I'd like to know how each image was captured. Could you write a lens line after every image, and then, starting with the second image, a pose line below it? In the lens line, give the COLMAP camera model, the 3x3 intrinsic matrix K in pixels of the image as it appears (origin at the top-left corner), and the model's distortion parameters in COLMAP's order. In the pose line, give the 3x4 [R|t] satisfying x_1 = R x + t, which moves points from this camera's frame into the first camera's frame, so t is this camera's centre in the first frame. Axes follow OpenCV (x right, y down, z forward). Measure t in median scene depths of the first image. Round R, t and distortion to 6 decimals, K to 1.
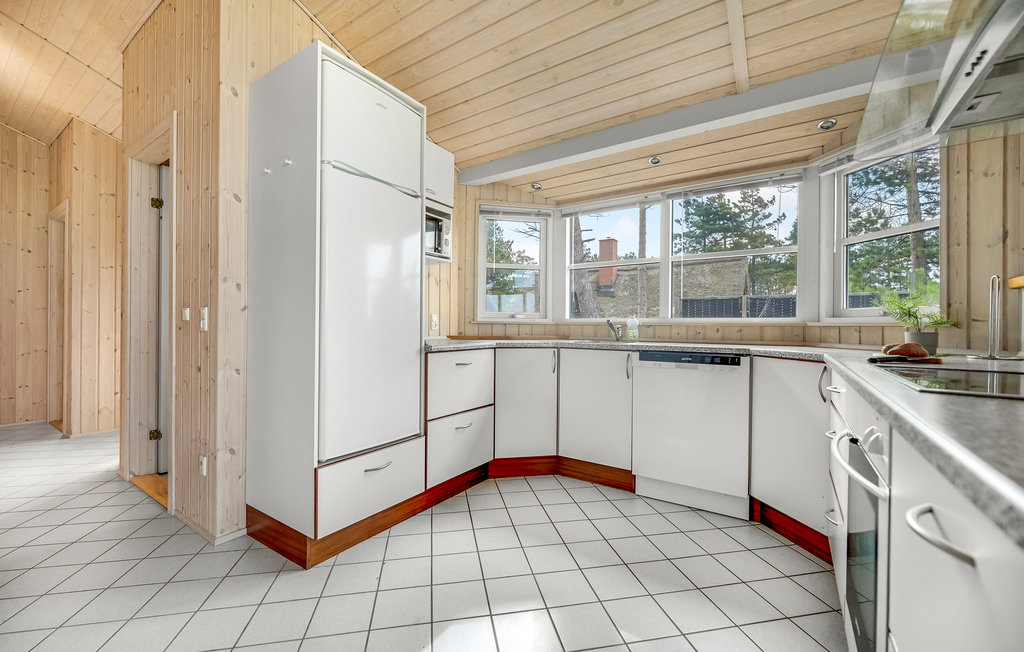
lens RADIAL K [[407.6, 0, 512.1], [0, 407.6, 326.6], [0, 0, 1]] dist [-0.002163, 0.000087]
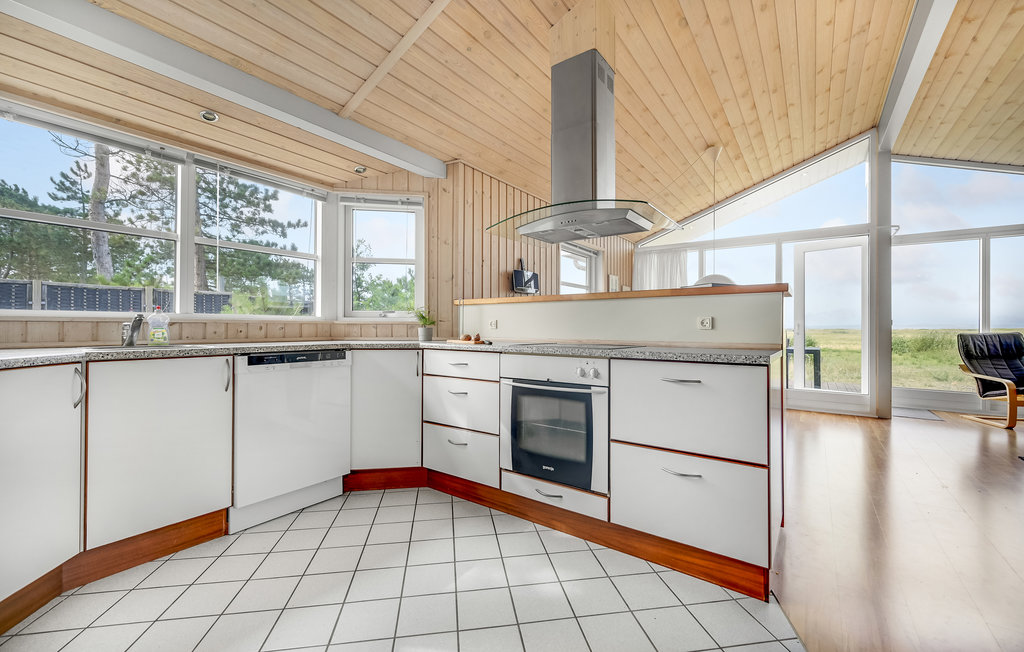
lens RADIAL K [[422.1, 0, 502.7], [0, 422.1, 324.0], [0, 0, 1]] dist [-0.001752, 0.000204]
pose [[0.035226, -0.002309, 0.999377, -0.541129], [-0.003010, 0.999993, 0.002416, -0.005189], [-0.999375, -0.003094, 0.035219, 0.470359]]
